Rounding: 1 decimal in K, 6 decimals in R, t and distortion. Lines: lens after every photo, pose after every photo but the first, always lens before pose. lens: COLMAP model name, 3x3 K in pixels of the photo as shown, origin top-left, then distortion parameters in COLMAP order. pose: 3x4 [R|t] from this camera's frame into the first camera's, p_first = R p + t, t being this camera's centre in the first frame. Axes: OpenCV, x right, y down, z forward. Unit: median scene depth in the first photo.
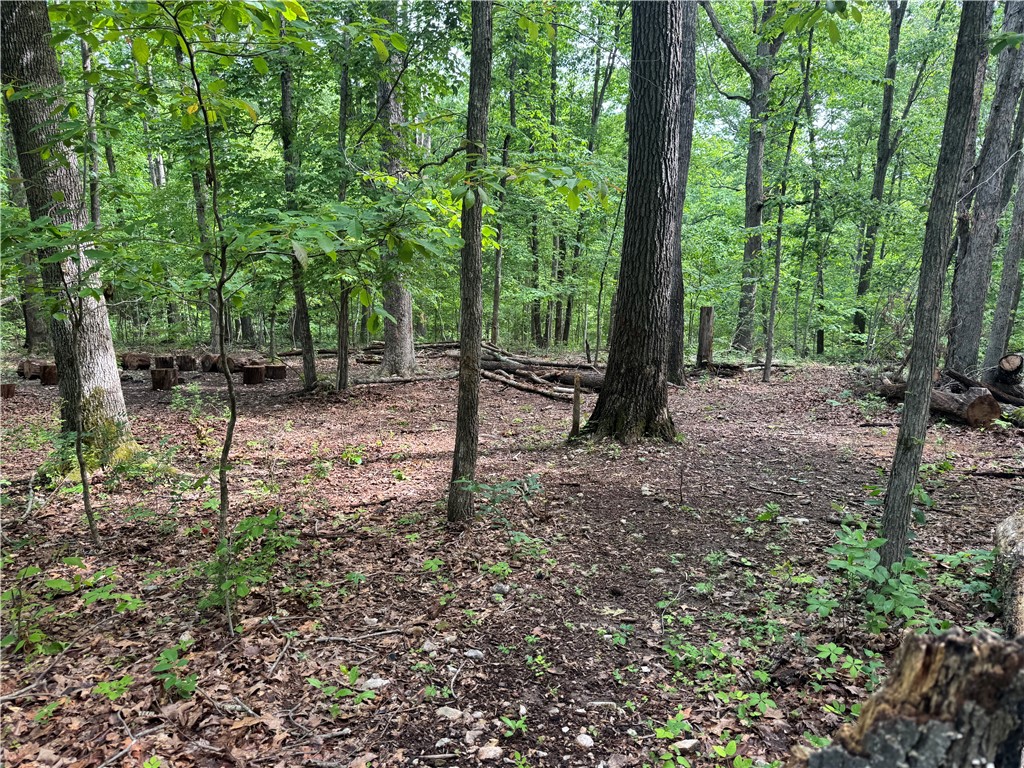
lens RADIAL K [[547.0, 0, 512.0], [0, 547.0, 384.0], [0, 0, 1]] dist [-0.130577, 0.019706]
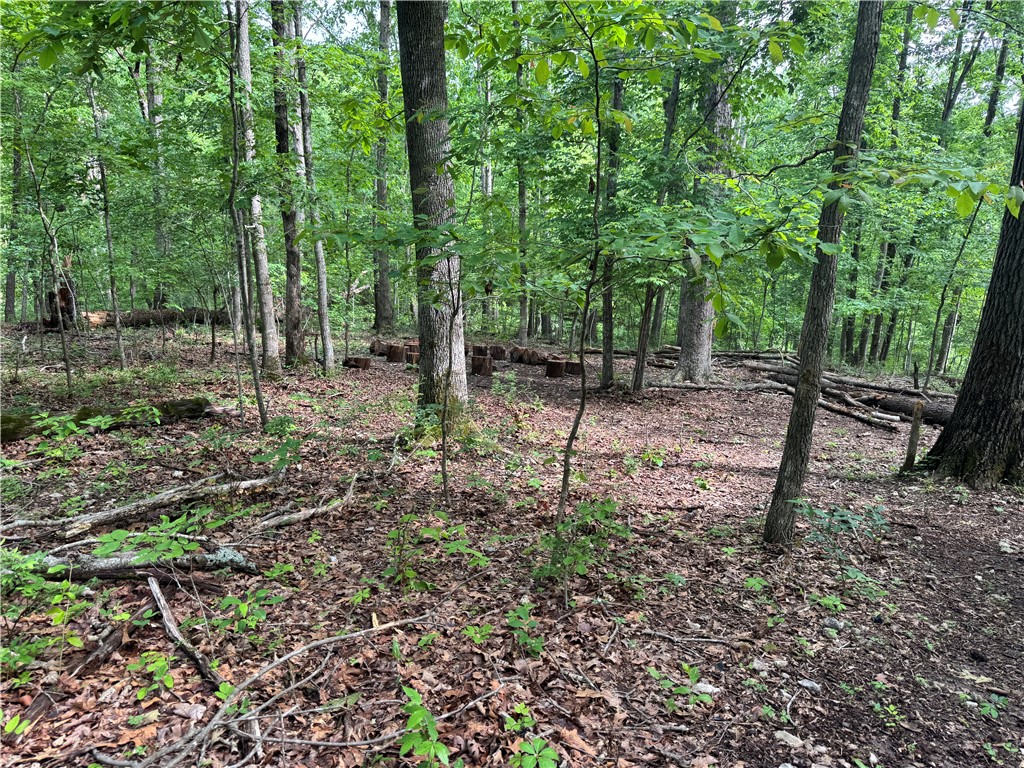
lens RADIAL K [[547.0, 0, 512.0], [0, 547.0, 384.0], [0, 0, 1]] dist [-0.130577, 0.019706]
pose [[0.869406, 0.095155, -0.484848, -0.110854], [-0.098339, 0.994973, 0.018933, 0.007071], [0.484213, 0.031220, 0.874393, -0.043469]]
